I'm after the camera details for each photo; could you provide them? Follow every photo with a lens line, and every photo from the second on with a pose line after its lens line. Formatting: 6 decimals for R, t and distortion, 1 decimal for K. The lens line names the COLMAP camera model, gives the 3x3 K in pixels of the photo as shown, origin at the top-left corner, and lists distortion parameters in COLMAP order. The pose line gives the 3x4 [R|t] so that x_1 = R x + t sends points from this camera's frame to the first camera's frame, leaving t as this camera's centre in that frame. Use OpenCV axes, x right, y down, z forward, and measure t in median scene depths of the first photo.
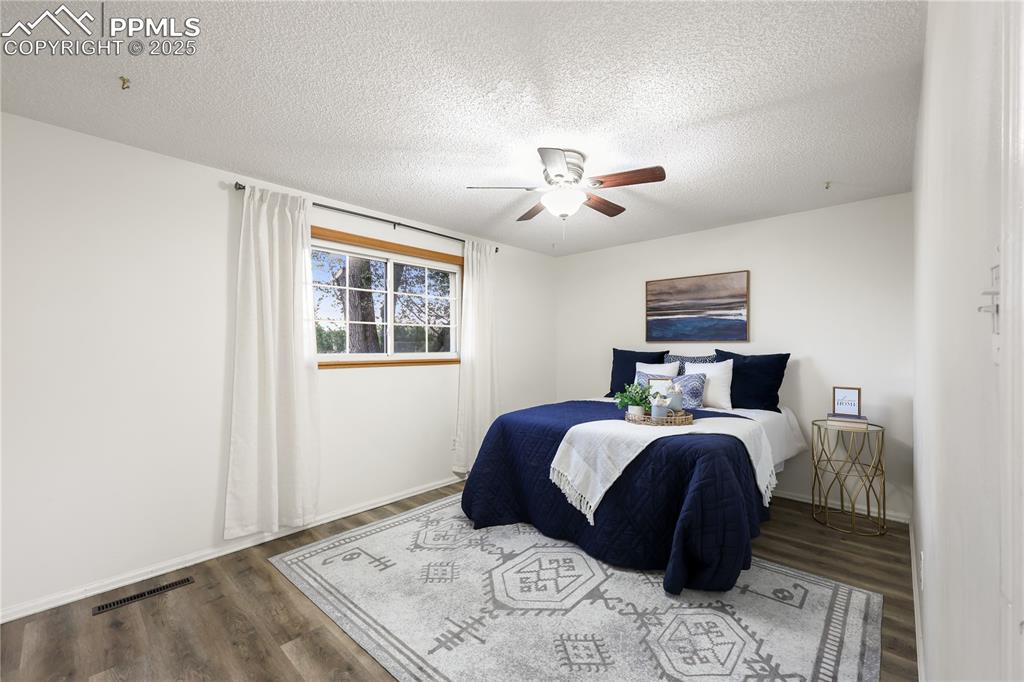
lens RADIAL K [[408.1, 0, 511.1], [0, 408.1, 338.2], [0, 0, 1]] dist [-0.001165, -0.000240]
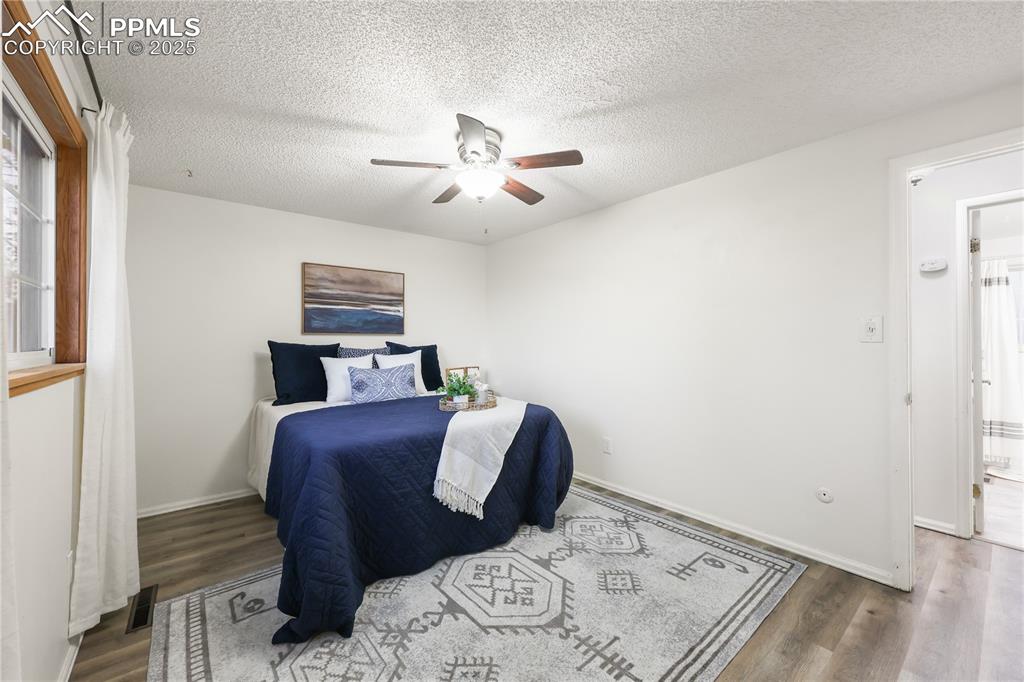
lens RADIAL K [[408.1, 0, 511.1], [0, 408.1, 338.2], [0, 0, 1]] dist [-0.001165, -0.000240]
pose [[0.152265, 0.010352, 0.988285, -0.744507], [-0.015807, 0.999843, -0.008038, 0.031046], [-0.988213, -0.014398, 0.152405, 0.772144]]
